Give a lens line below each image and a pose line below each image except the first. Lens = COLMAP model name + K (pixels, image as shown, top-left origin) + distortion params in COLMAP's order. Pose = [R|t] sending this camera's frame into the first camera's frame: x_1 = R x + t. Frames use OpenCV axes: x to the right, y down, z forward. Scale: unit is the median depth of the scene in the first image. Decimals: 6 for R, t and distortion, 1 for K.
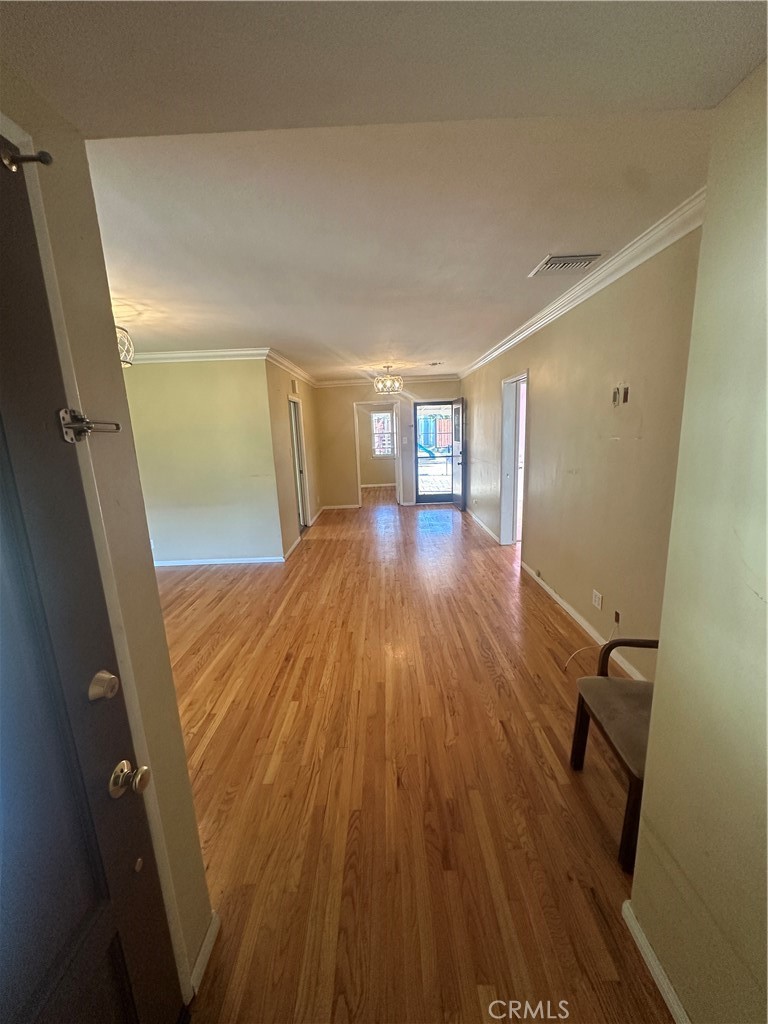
lens RADIAL K [[404.5, 0, 384.2], [0, 404.5, 511.6], [0, 0, 1]] dist [-0.001553, 0.000029]
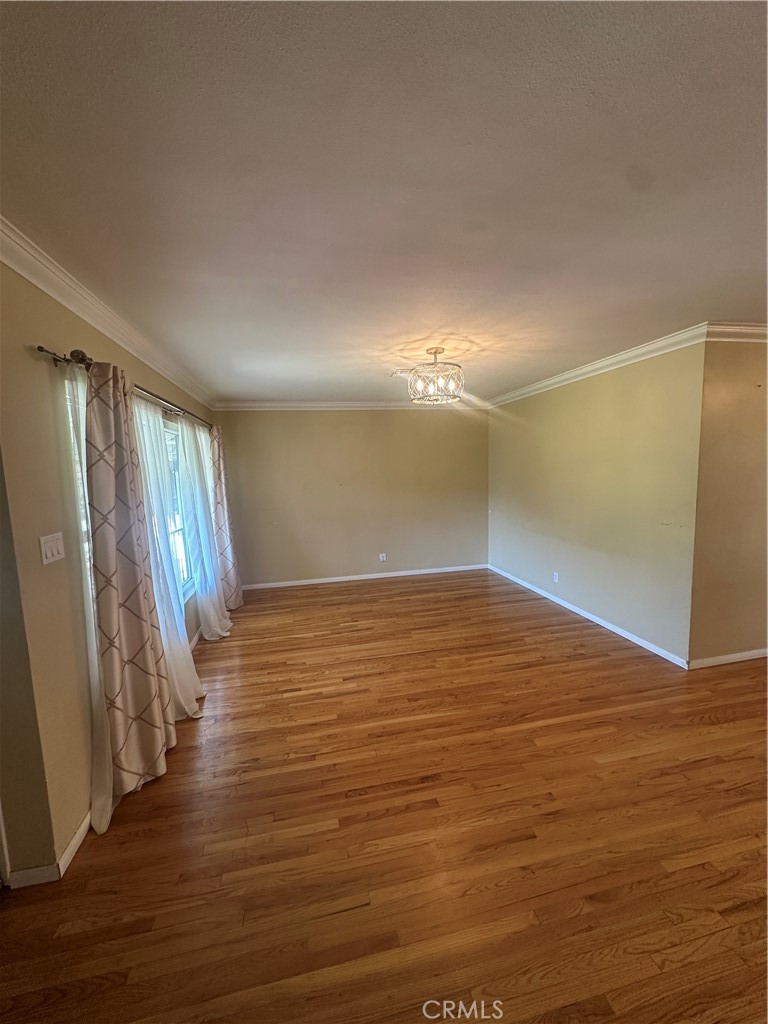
lens RADIAL K [[404.5, 0, 382.3], [0, 404.5, 518.4], [0, 0, 1]] dist [-0.001553, 0.000029]
pose [[0.208811, 0.154041, -0.965748, 0.312547], [-0.167002, 0.978628, 0.119987, -0.142399], [0.963591, 0.136228, 0.230074, 0.570145]]
